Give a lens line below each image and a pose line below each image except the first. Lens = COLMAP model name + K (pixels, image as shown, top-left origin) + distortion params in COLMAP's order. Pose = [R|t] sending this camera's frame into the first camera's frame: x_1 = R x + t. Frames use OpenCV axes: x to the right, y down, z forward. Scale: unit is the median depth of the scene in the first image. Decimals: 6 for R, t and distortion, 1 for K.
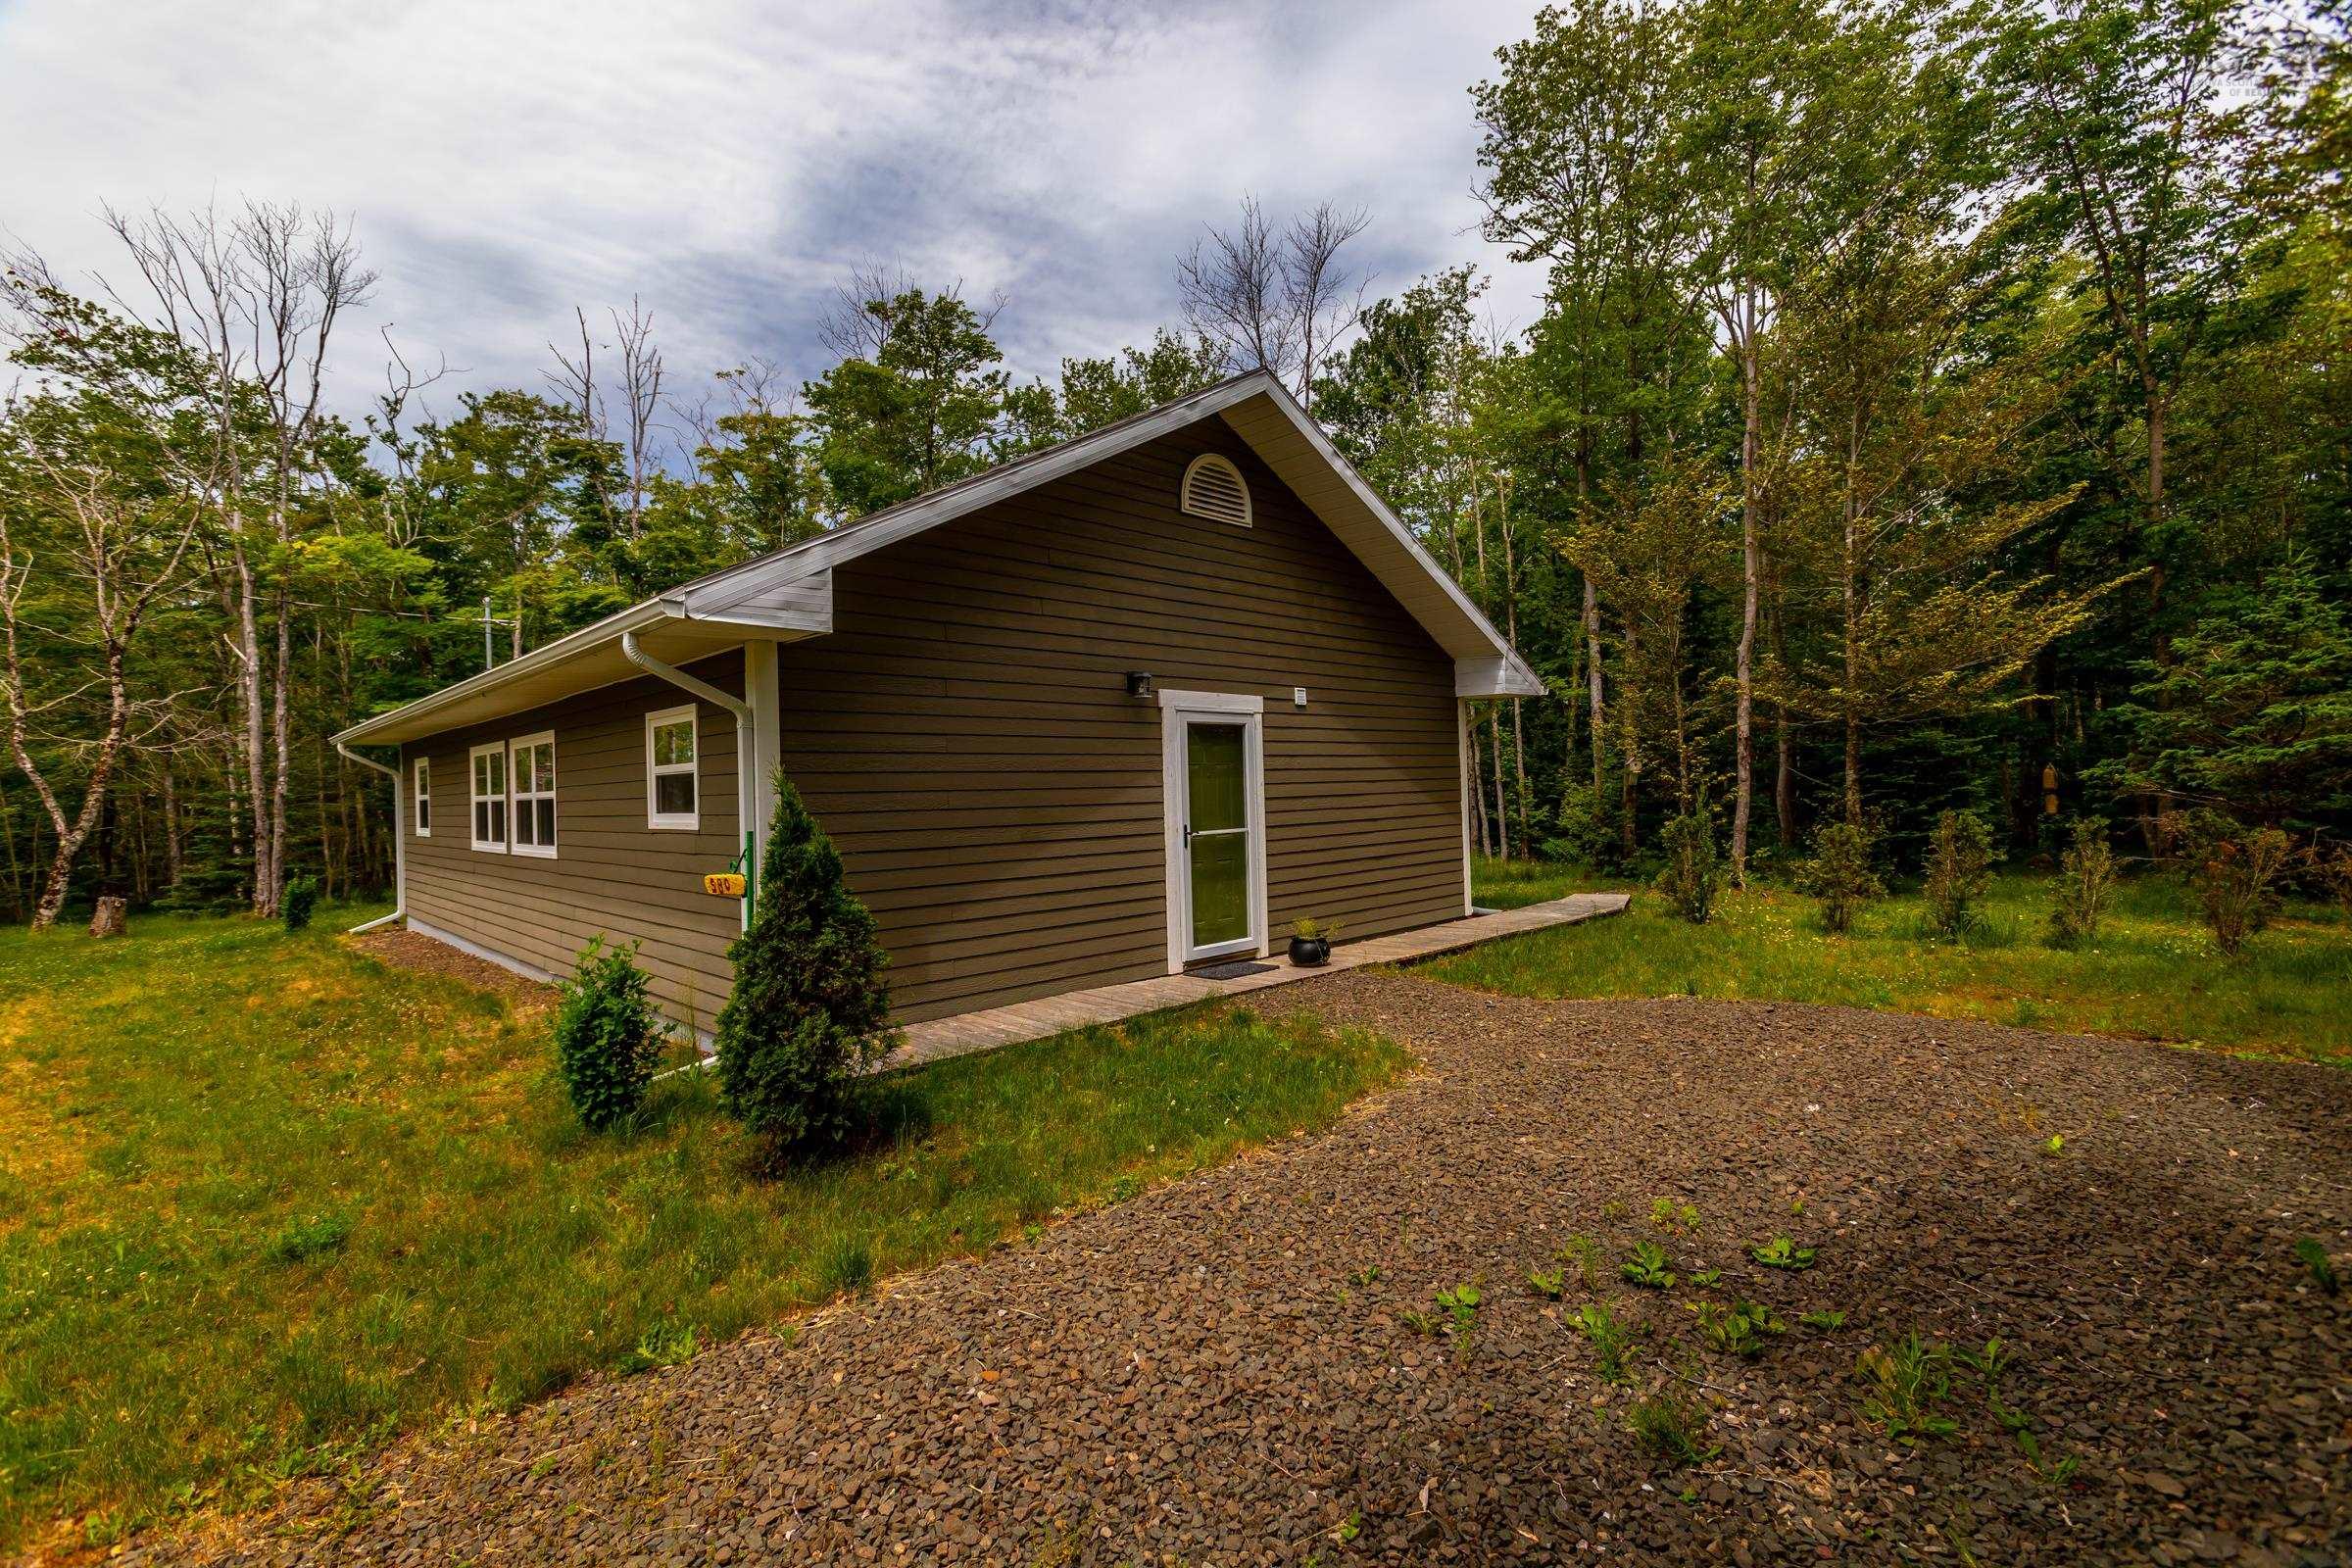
lens RADIAL K [[1046.8, 0, 1170.9], [0, 1046.8, 780.8], [0, 0, 1]] dist [-0.020613, 0.015156]
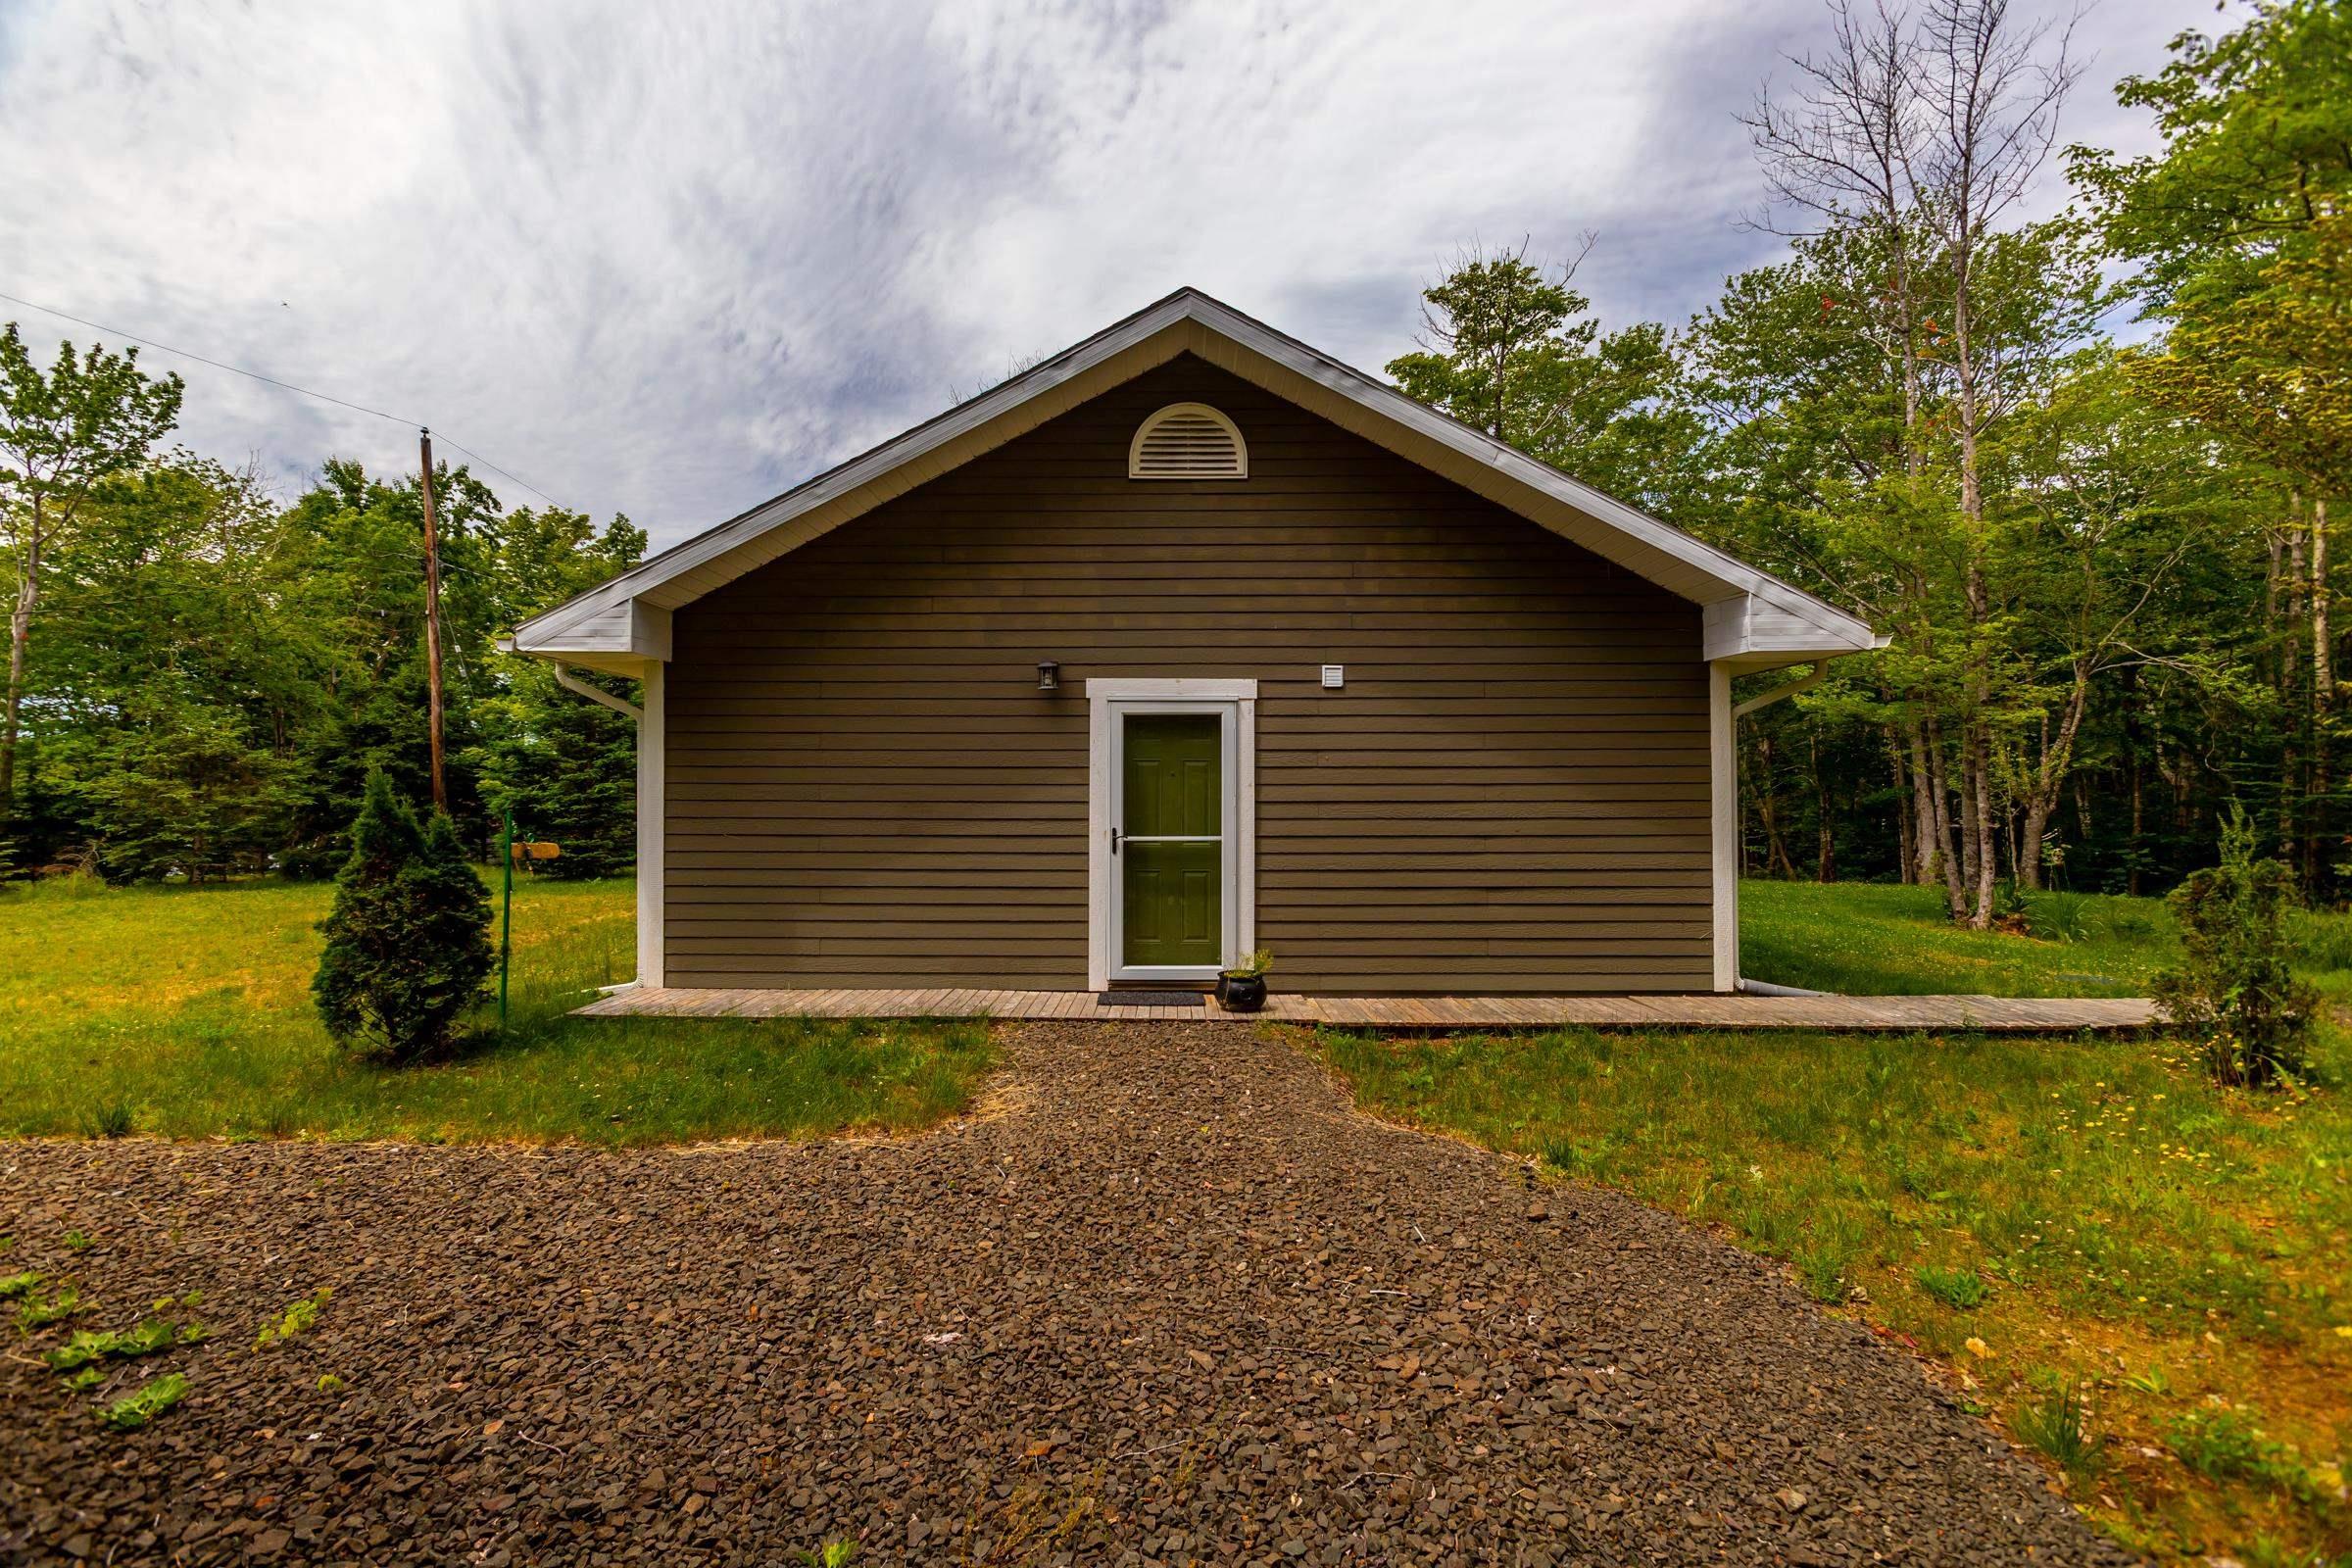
lens RADIAL K [[1046.8, 0, 1170.9], [0, 1046.8, 780.8], [0, 0, 1]] dist [-0.020613, 0.015156]
pose [[0.716794, 0.013391, -0.697156, 0.664684], [-0.013343, 0.999896, 0.005486, -0.004112], [0.697157, 0.005370, 0.716898, 0.386206]]
